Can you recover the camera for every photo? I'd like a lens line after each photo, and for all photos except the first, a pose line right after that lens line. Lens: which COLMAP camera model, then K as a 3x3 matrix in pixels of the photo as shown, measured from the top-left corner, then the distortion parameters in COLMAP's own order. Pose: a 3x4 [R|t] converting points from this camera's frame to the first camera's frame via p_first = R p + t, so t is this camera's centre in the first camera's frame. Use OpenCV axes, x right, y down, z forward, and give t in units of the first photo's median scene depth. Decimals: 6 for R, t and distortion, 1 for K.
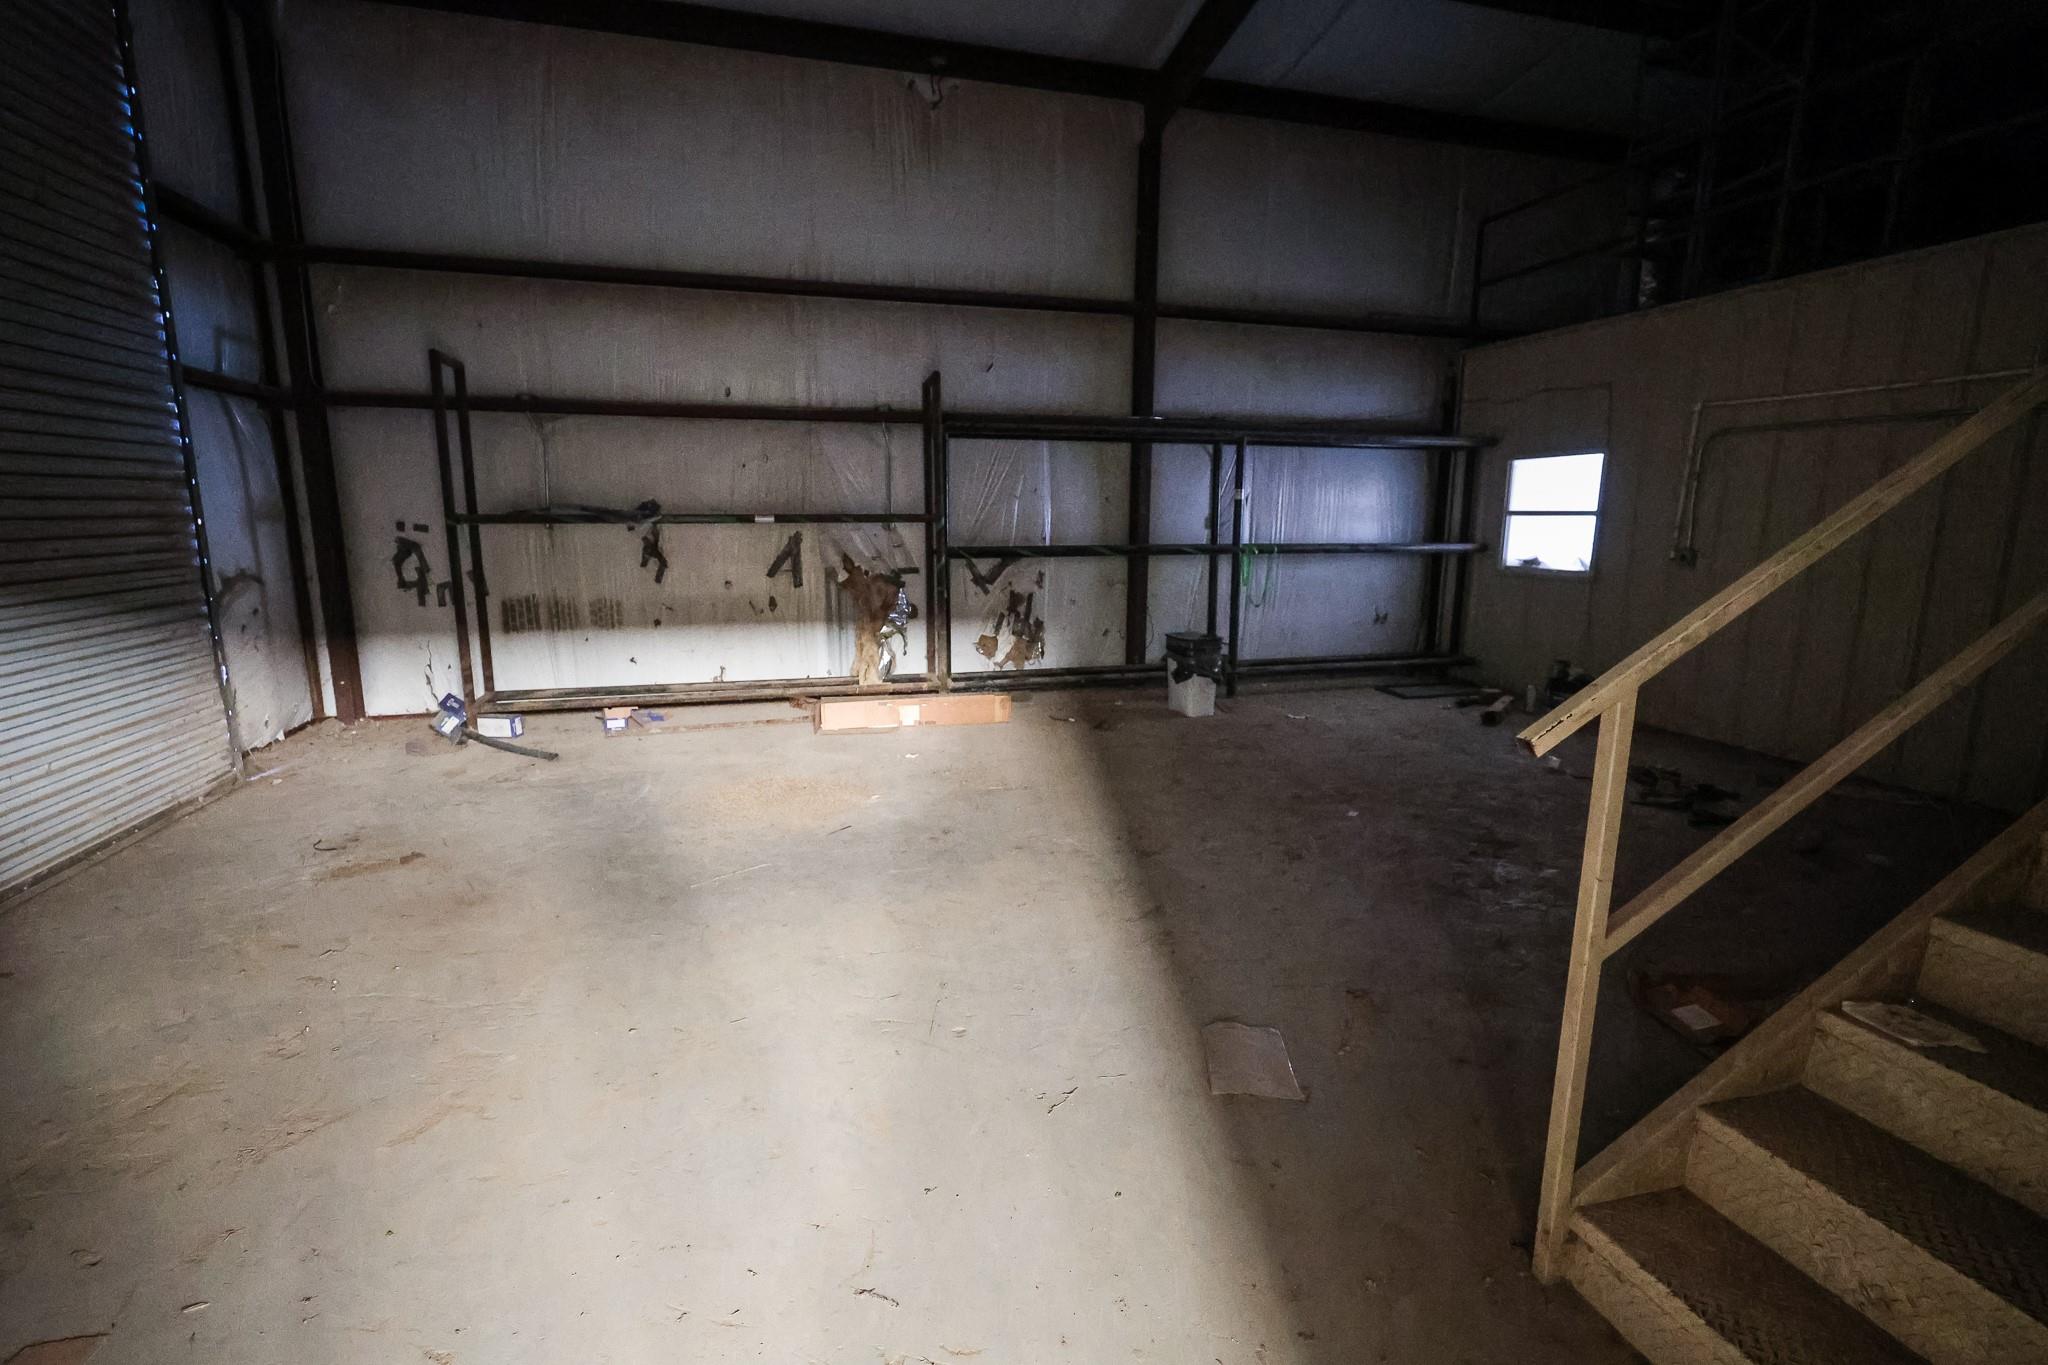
lens RADIAL K [[936.0, 0, 1024.0], [0, 936.0, 682.5], [0, 0, 1]] dist [-0.000302, 0.000114]
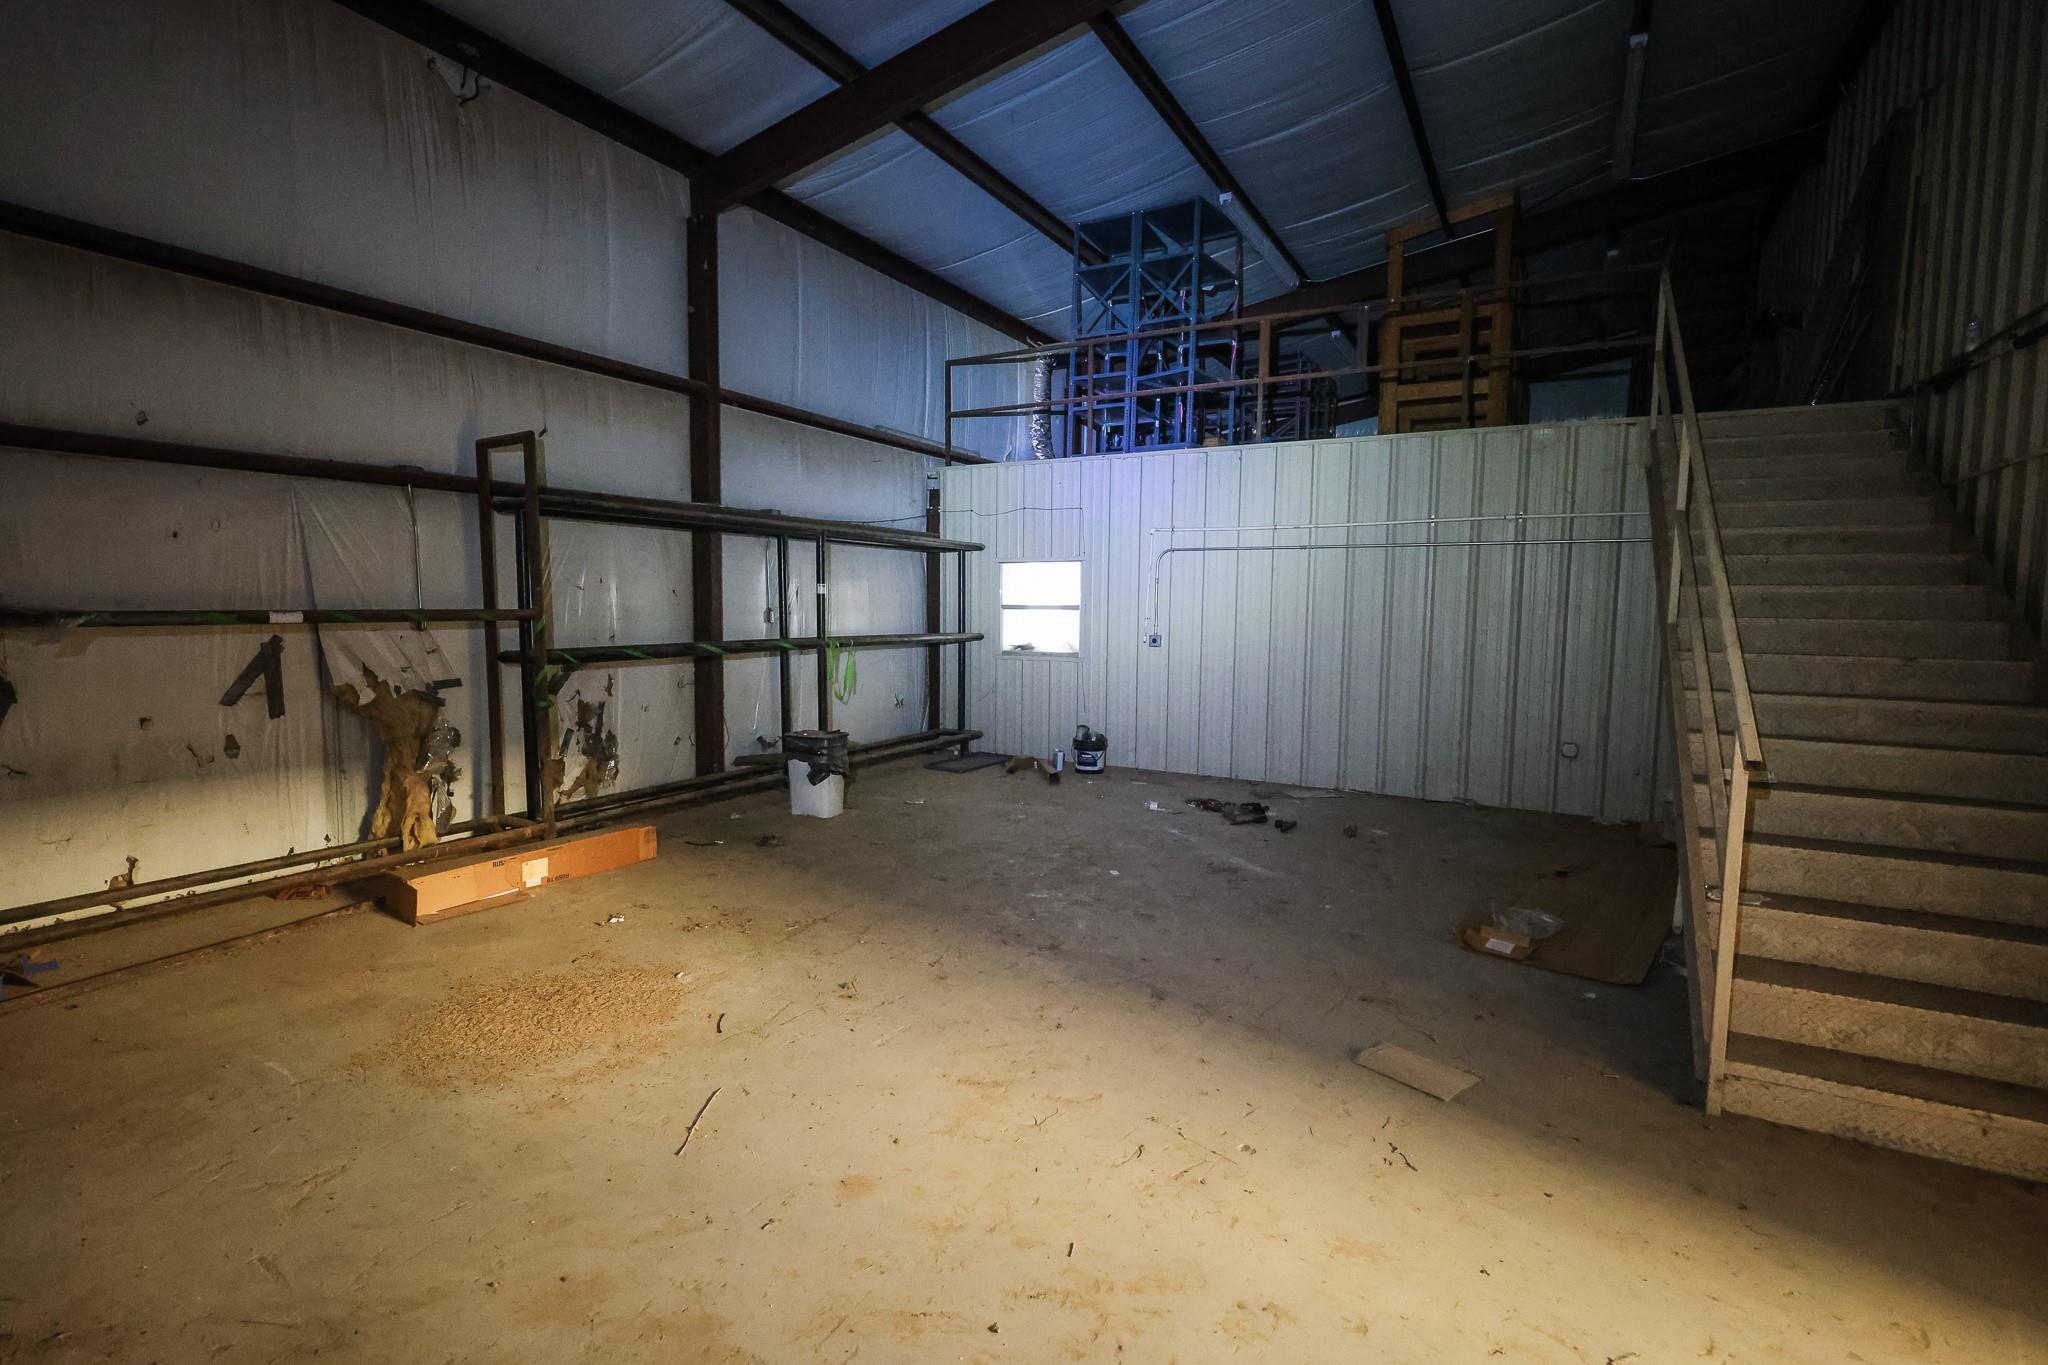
lens RADIAL K [[936.0, 0, 1024.0], [0, 936.0, 682.5], [0, 0, 1]] dist [-0.000302, 0.000114]
pose [[0.713881, -0.056034, 0.698022, -0.316331], [0.120701, 0.991721, -0.043832, -0.032386], [-0.689787, 0.115542, 0.714734, 0.150480]]
